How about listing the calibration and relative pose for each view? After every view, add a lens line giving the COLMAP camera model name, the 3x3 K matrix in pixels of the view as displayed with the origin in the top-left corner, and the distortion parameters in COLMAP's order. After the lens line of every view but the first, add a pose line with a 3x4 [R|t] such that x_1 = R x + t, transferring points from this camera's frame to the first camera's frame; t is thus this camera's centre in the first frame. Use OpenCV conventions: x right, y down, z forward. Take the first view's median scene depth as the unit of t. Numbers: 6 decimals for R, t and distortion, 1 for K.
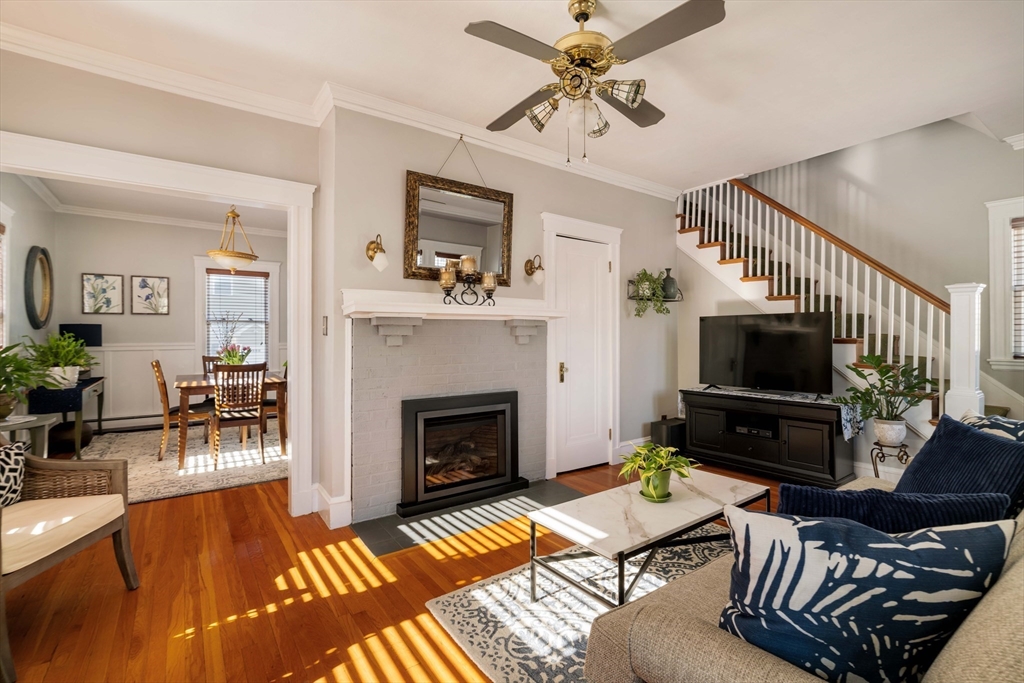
lens RADIAL K [[464.6, 0, 520.9], [0, 464.6, 333.1], [0, 0, 1]] dist [-0.012703, 0.002711]
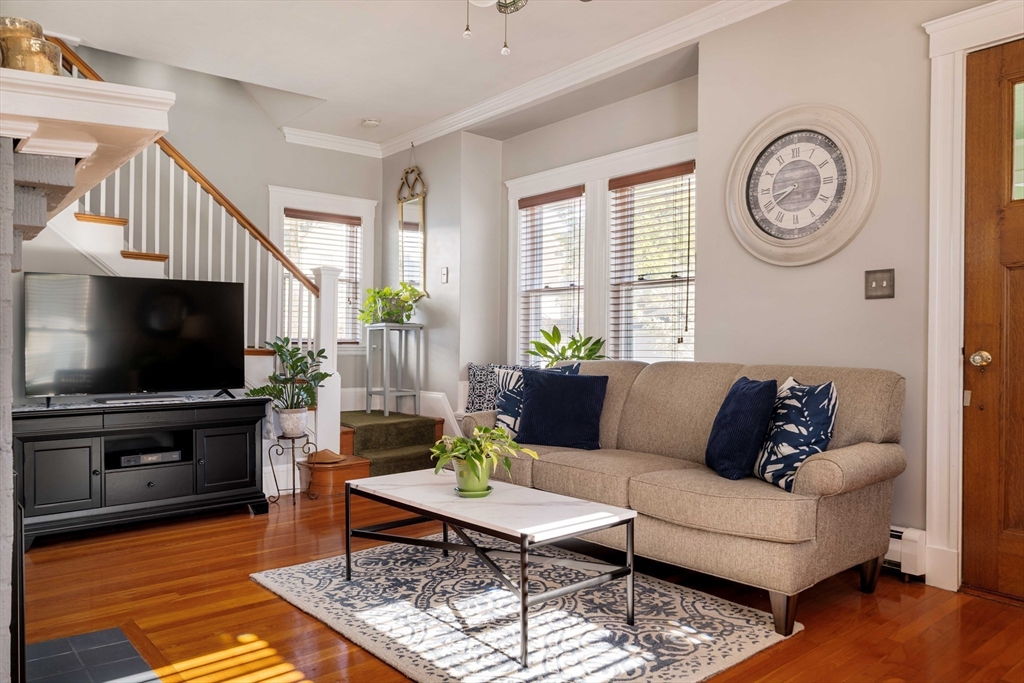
lens RADIAL K [[725.8, 0, 505.1], [0, 725.8, 339.4], [0, 0, 1]] dist [0.002938, 0.001317]
pose [[-0.067962, -0.002630, 0.997684, -0.702034], [-0.008751, 0.999960, 0.002040, 0.049226], [-0.997650, -0.008592, -0.067982, 0.718913]]
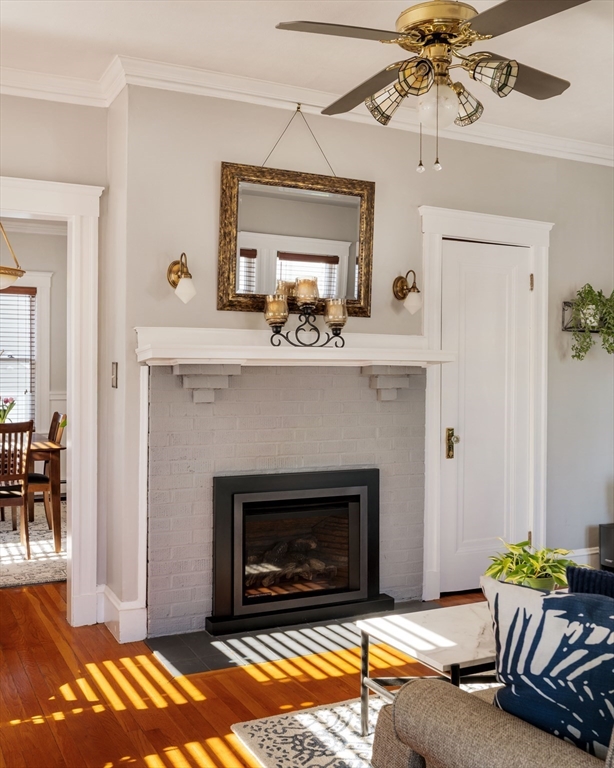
lens RADIAL K [[804.3, 0, 309.3], [0, 804.3, 377.0], [0, 0, 1]] dist [-0.005388, 0.000000]
pose [[0.986924, 0.006783, -0.161043, 0.094874], [-0.005783, 0.999961, 0.006676, -0.022349], [0.161082, -0.005658, 0.986925, -0.225752]]
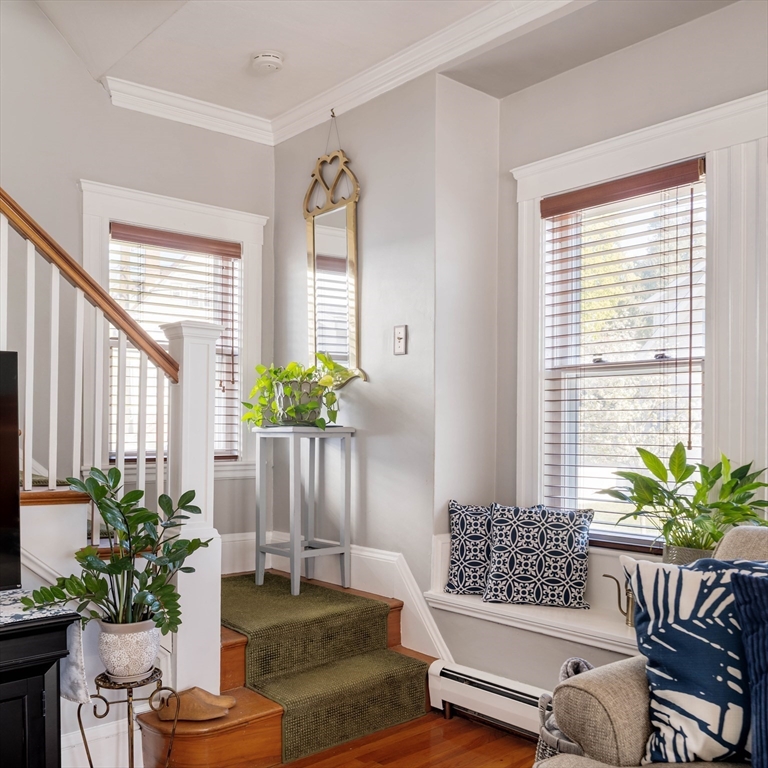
lens RADIAL K [[804.9, 0, 360.8], [0, 804.9, 427.9], [0, 0, 1]] dist [-0.006481, 0.000000]
pose [[-0.070824, -0.009594, 0.997443, 0.057526], [-0.005928, 0.999940, 0.009197, 0.002433], [-0.997471, -0.005262, -0.070877, 0.890375]]
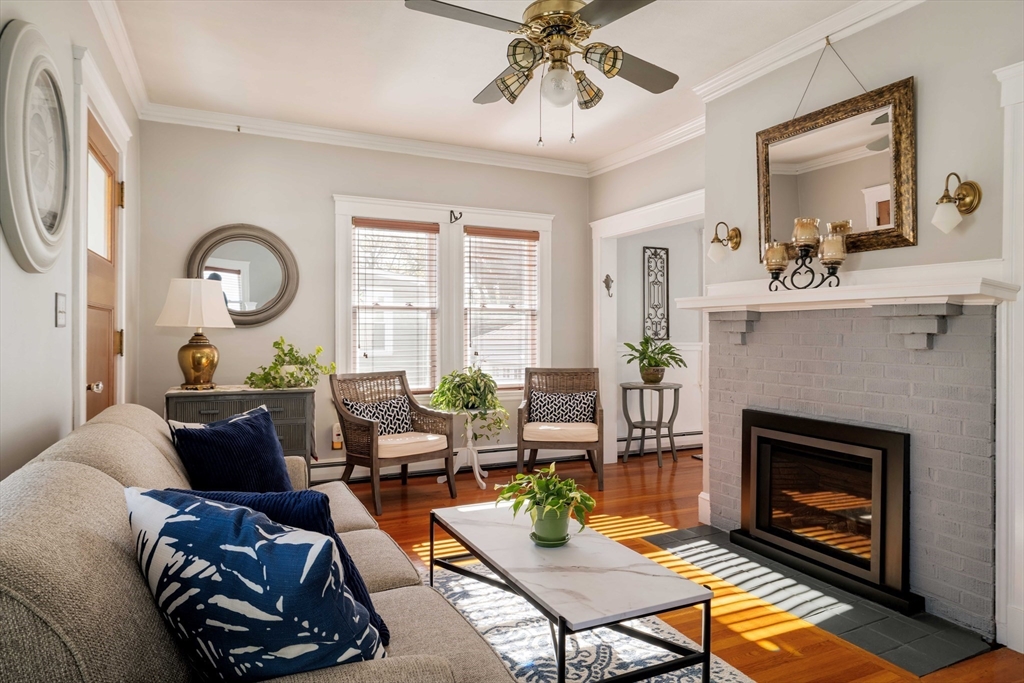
lens RADIAL K [[640.8, 0, 535.5], [0, 640.8, 326.2], [0, 0, 1]] dist [-0.025116, -0.000361]
pose [[-0.188530, -0.003226, -0.982062, 0.940287], [0.006181, 0.999971, -0.004472, -0.003542], [0.982048, -0.006913, -0.188505, 0.820437]]
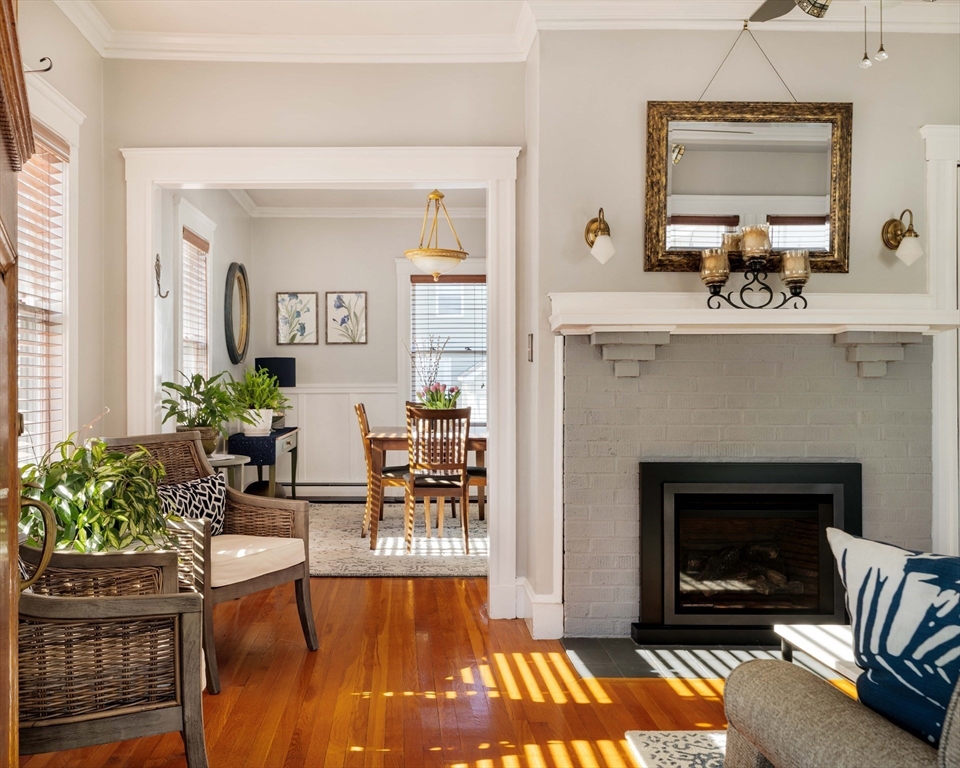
lens RADIAL K [[908.8, 0, 406.9], [0, 908.8, 373.5], [0, 0, 1]] dist [-0.008511, 0.000000]
pose [[0.811471, -0.004716, -0.584373, 0.210581], [0.001235, 0.999979, -0.006355, 0.029170], [0.584391, 0.004436, 0.811460, -0.200634]]
